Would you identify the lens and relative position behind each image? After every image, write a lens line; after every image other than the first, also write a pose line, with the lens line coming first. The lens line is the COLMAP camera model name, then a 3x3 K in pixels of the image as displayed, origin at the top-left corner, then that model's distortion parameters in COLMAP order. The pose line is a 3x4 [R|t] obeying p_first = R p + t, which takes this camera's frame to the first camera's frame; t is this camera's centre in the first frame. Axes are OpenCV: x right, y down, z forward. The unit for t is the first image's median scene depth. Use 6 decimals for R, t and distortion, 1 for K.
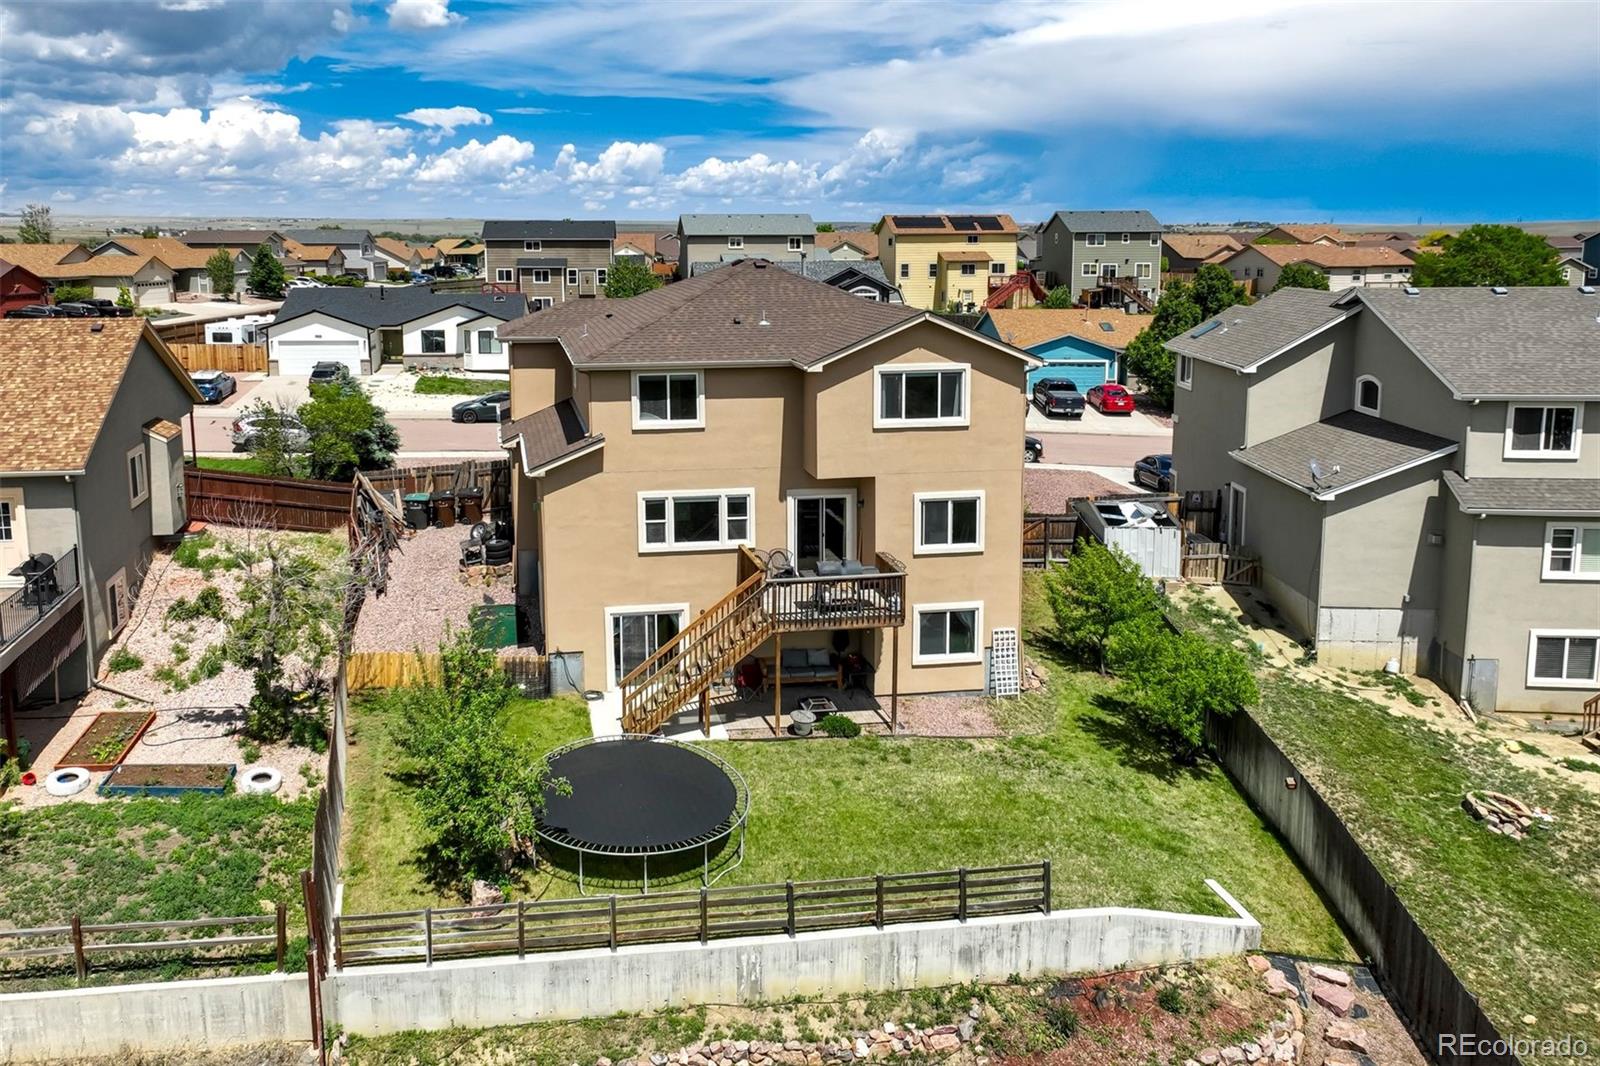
lens RADIAL K [[1112.7, 0, 799.2], [0, 1112.7, 436.8], [0, 0, 1]] dist [0.002036, 0.007212]
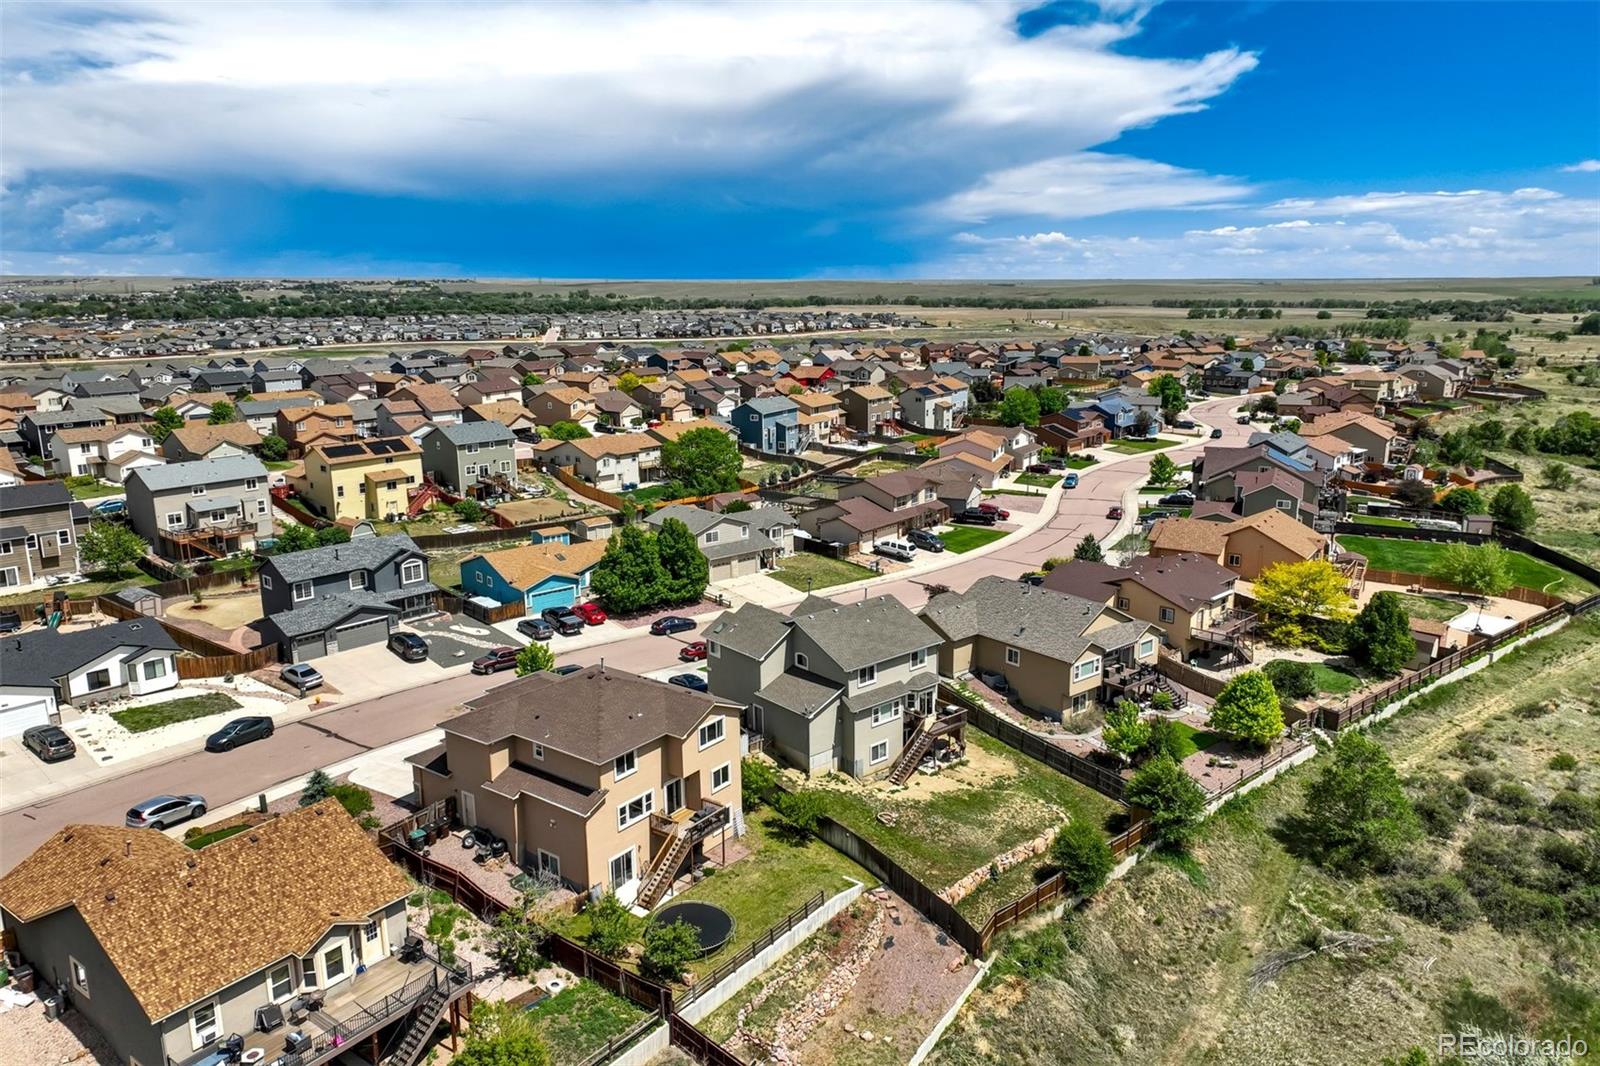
lens RADIAL K [[1112.7, 0, 799.2], [0, 1112.7, 436.8], [0, 0, 1]] dist [0.002036, 0.007212]
pose [[0.708596, -0.105274, 0.697717, -1.304777], [0.088733, 0.994253, 0.059899, -0.758949], [-0.700012, 0.019467, 0.713865, -0.868957]]
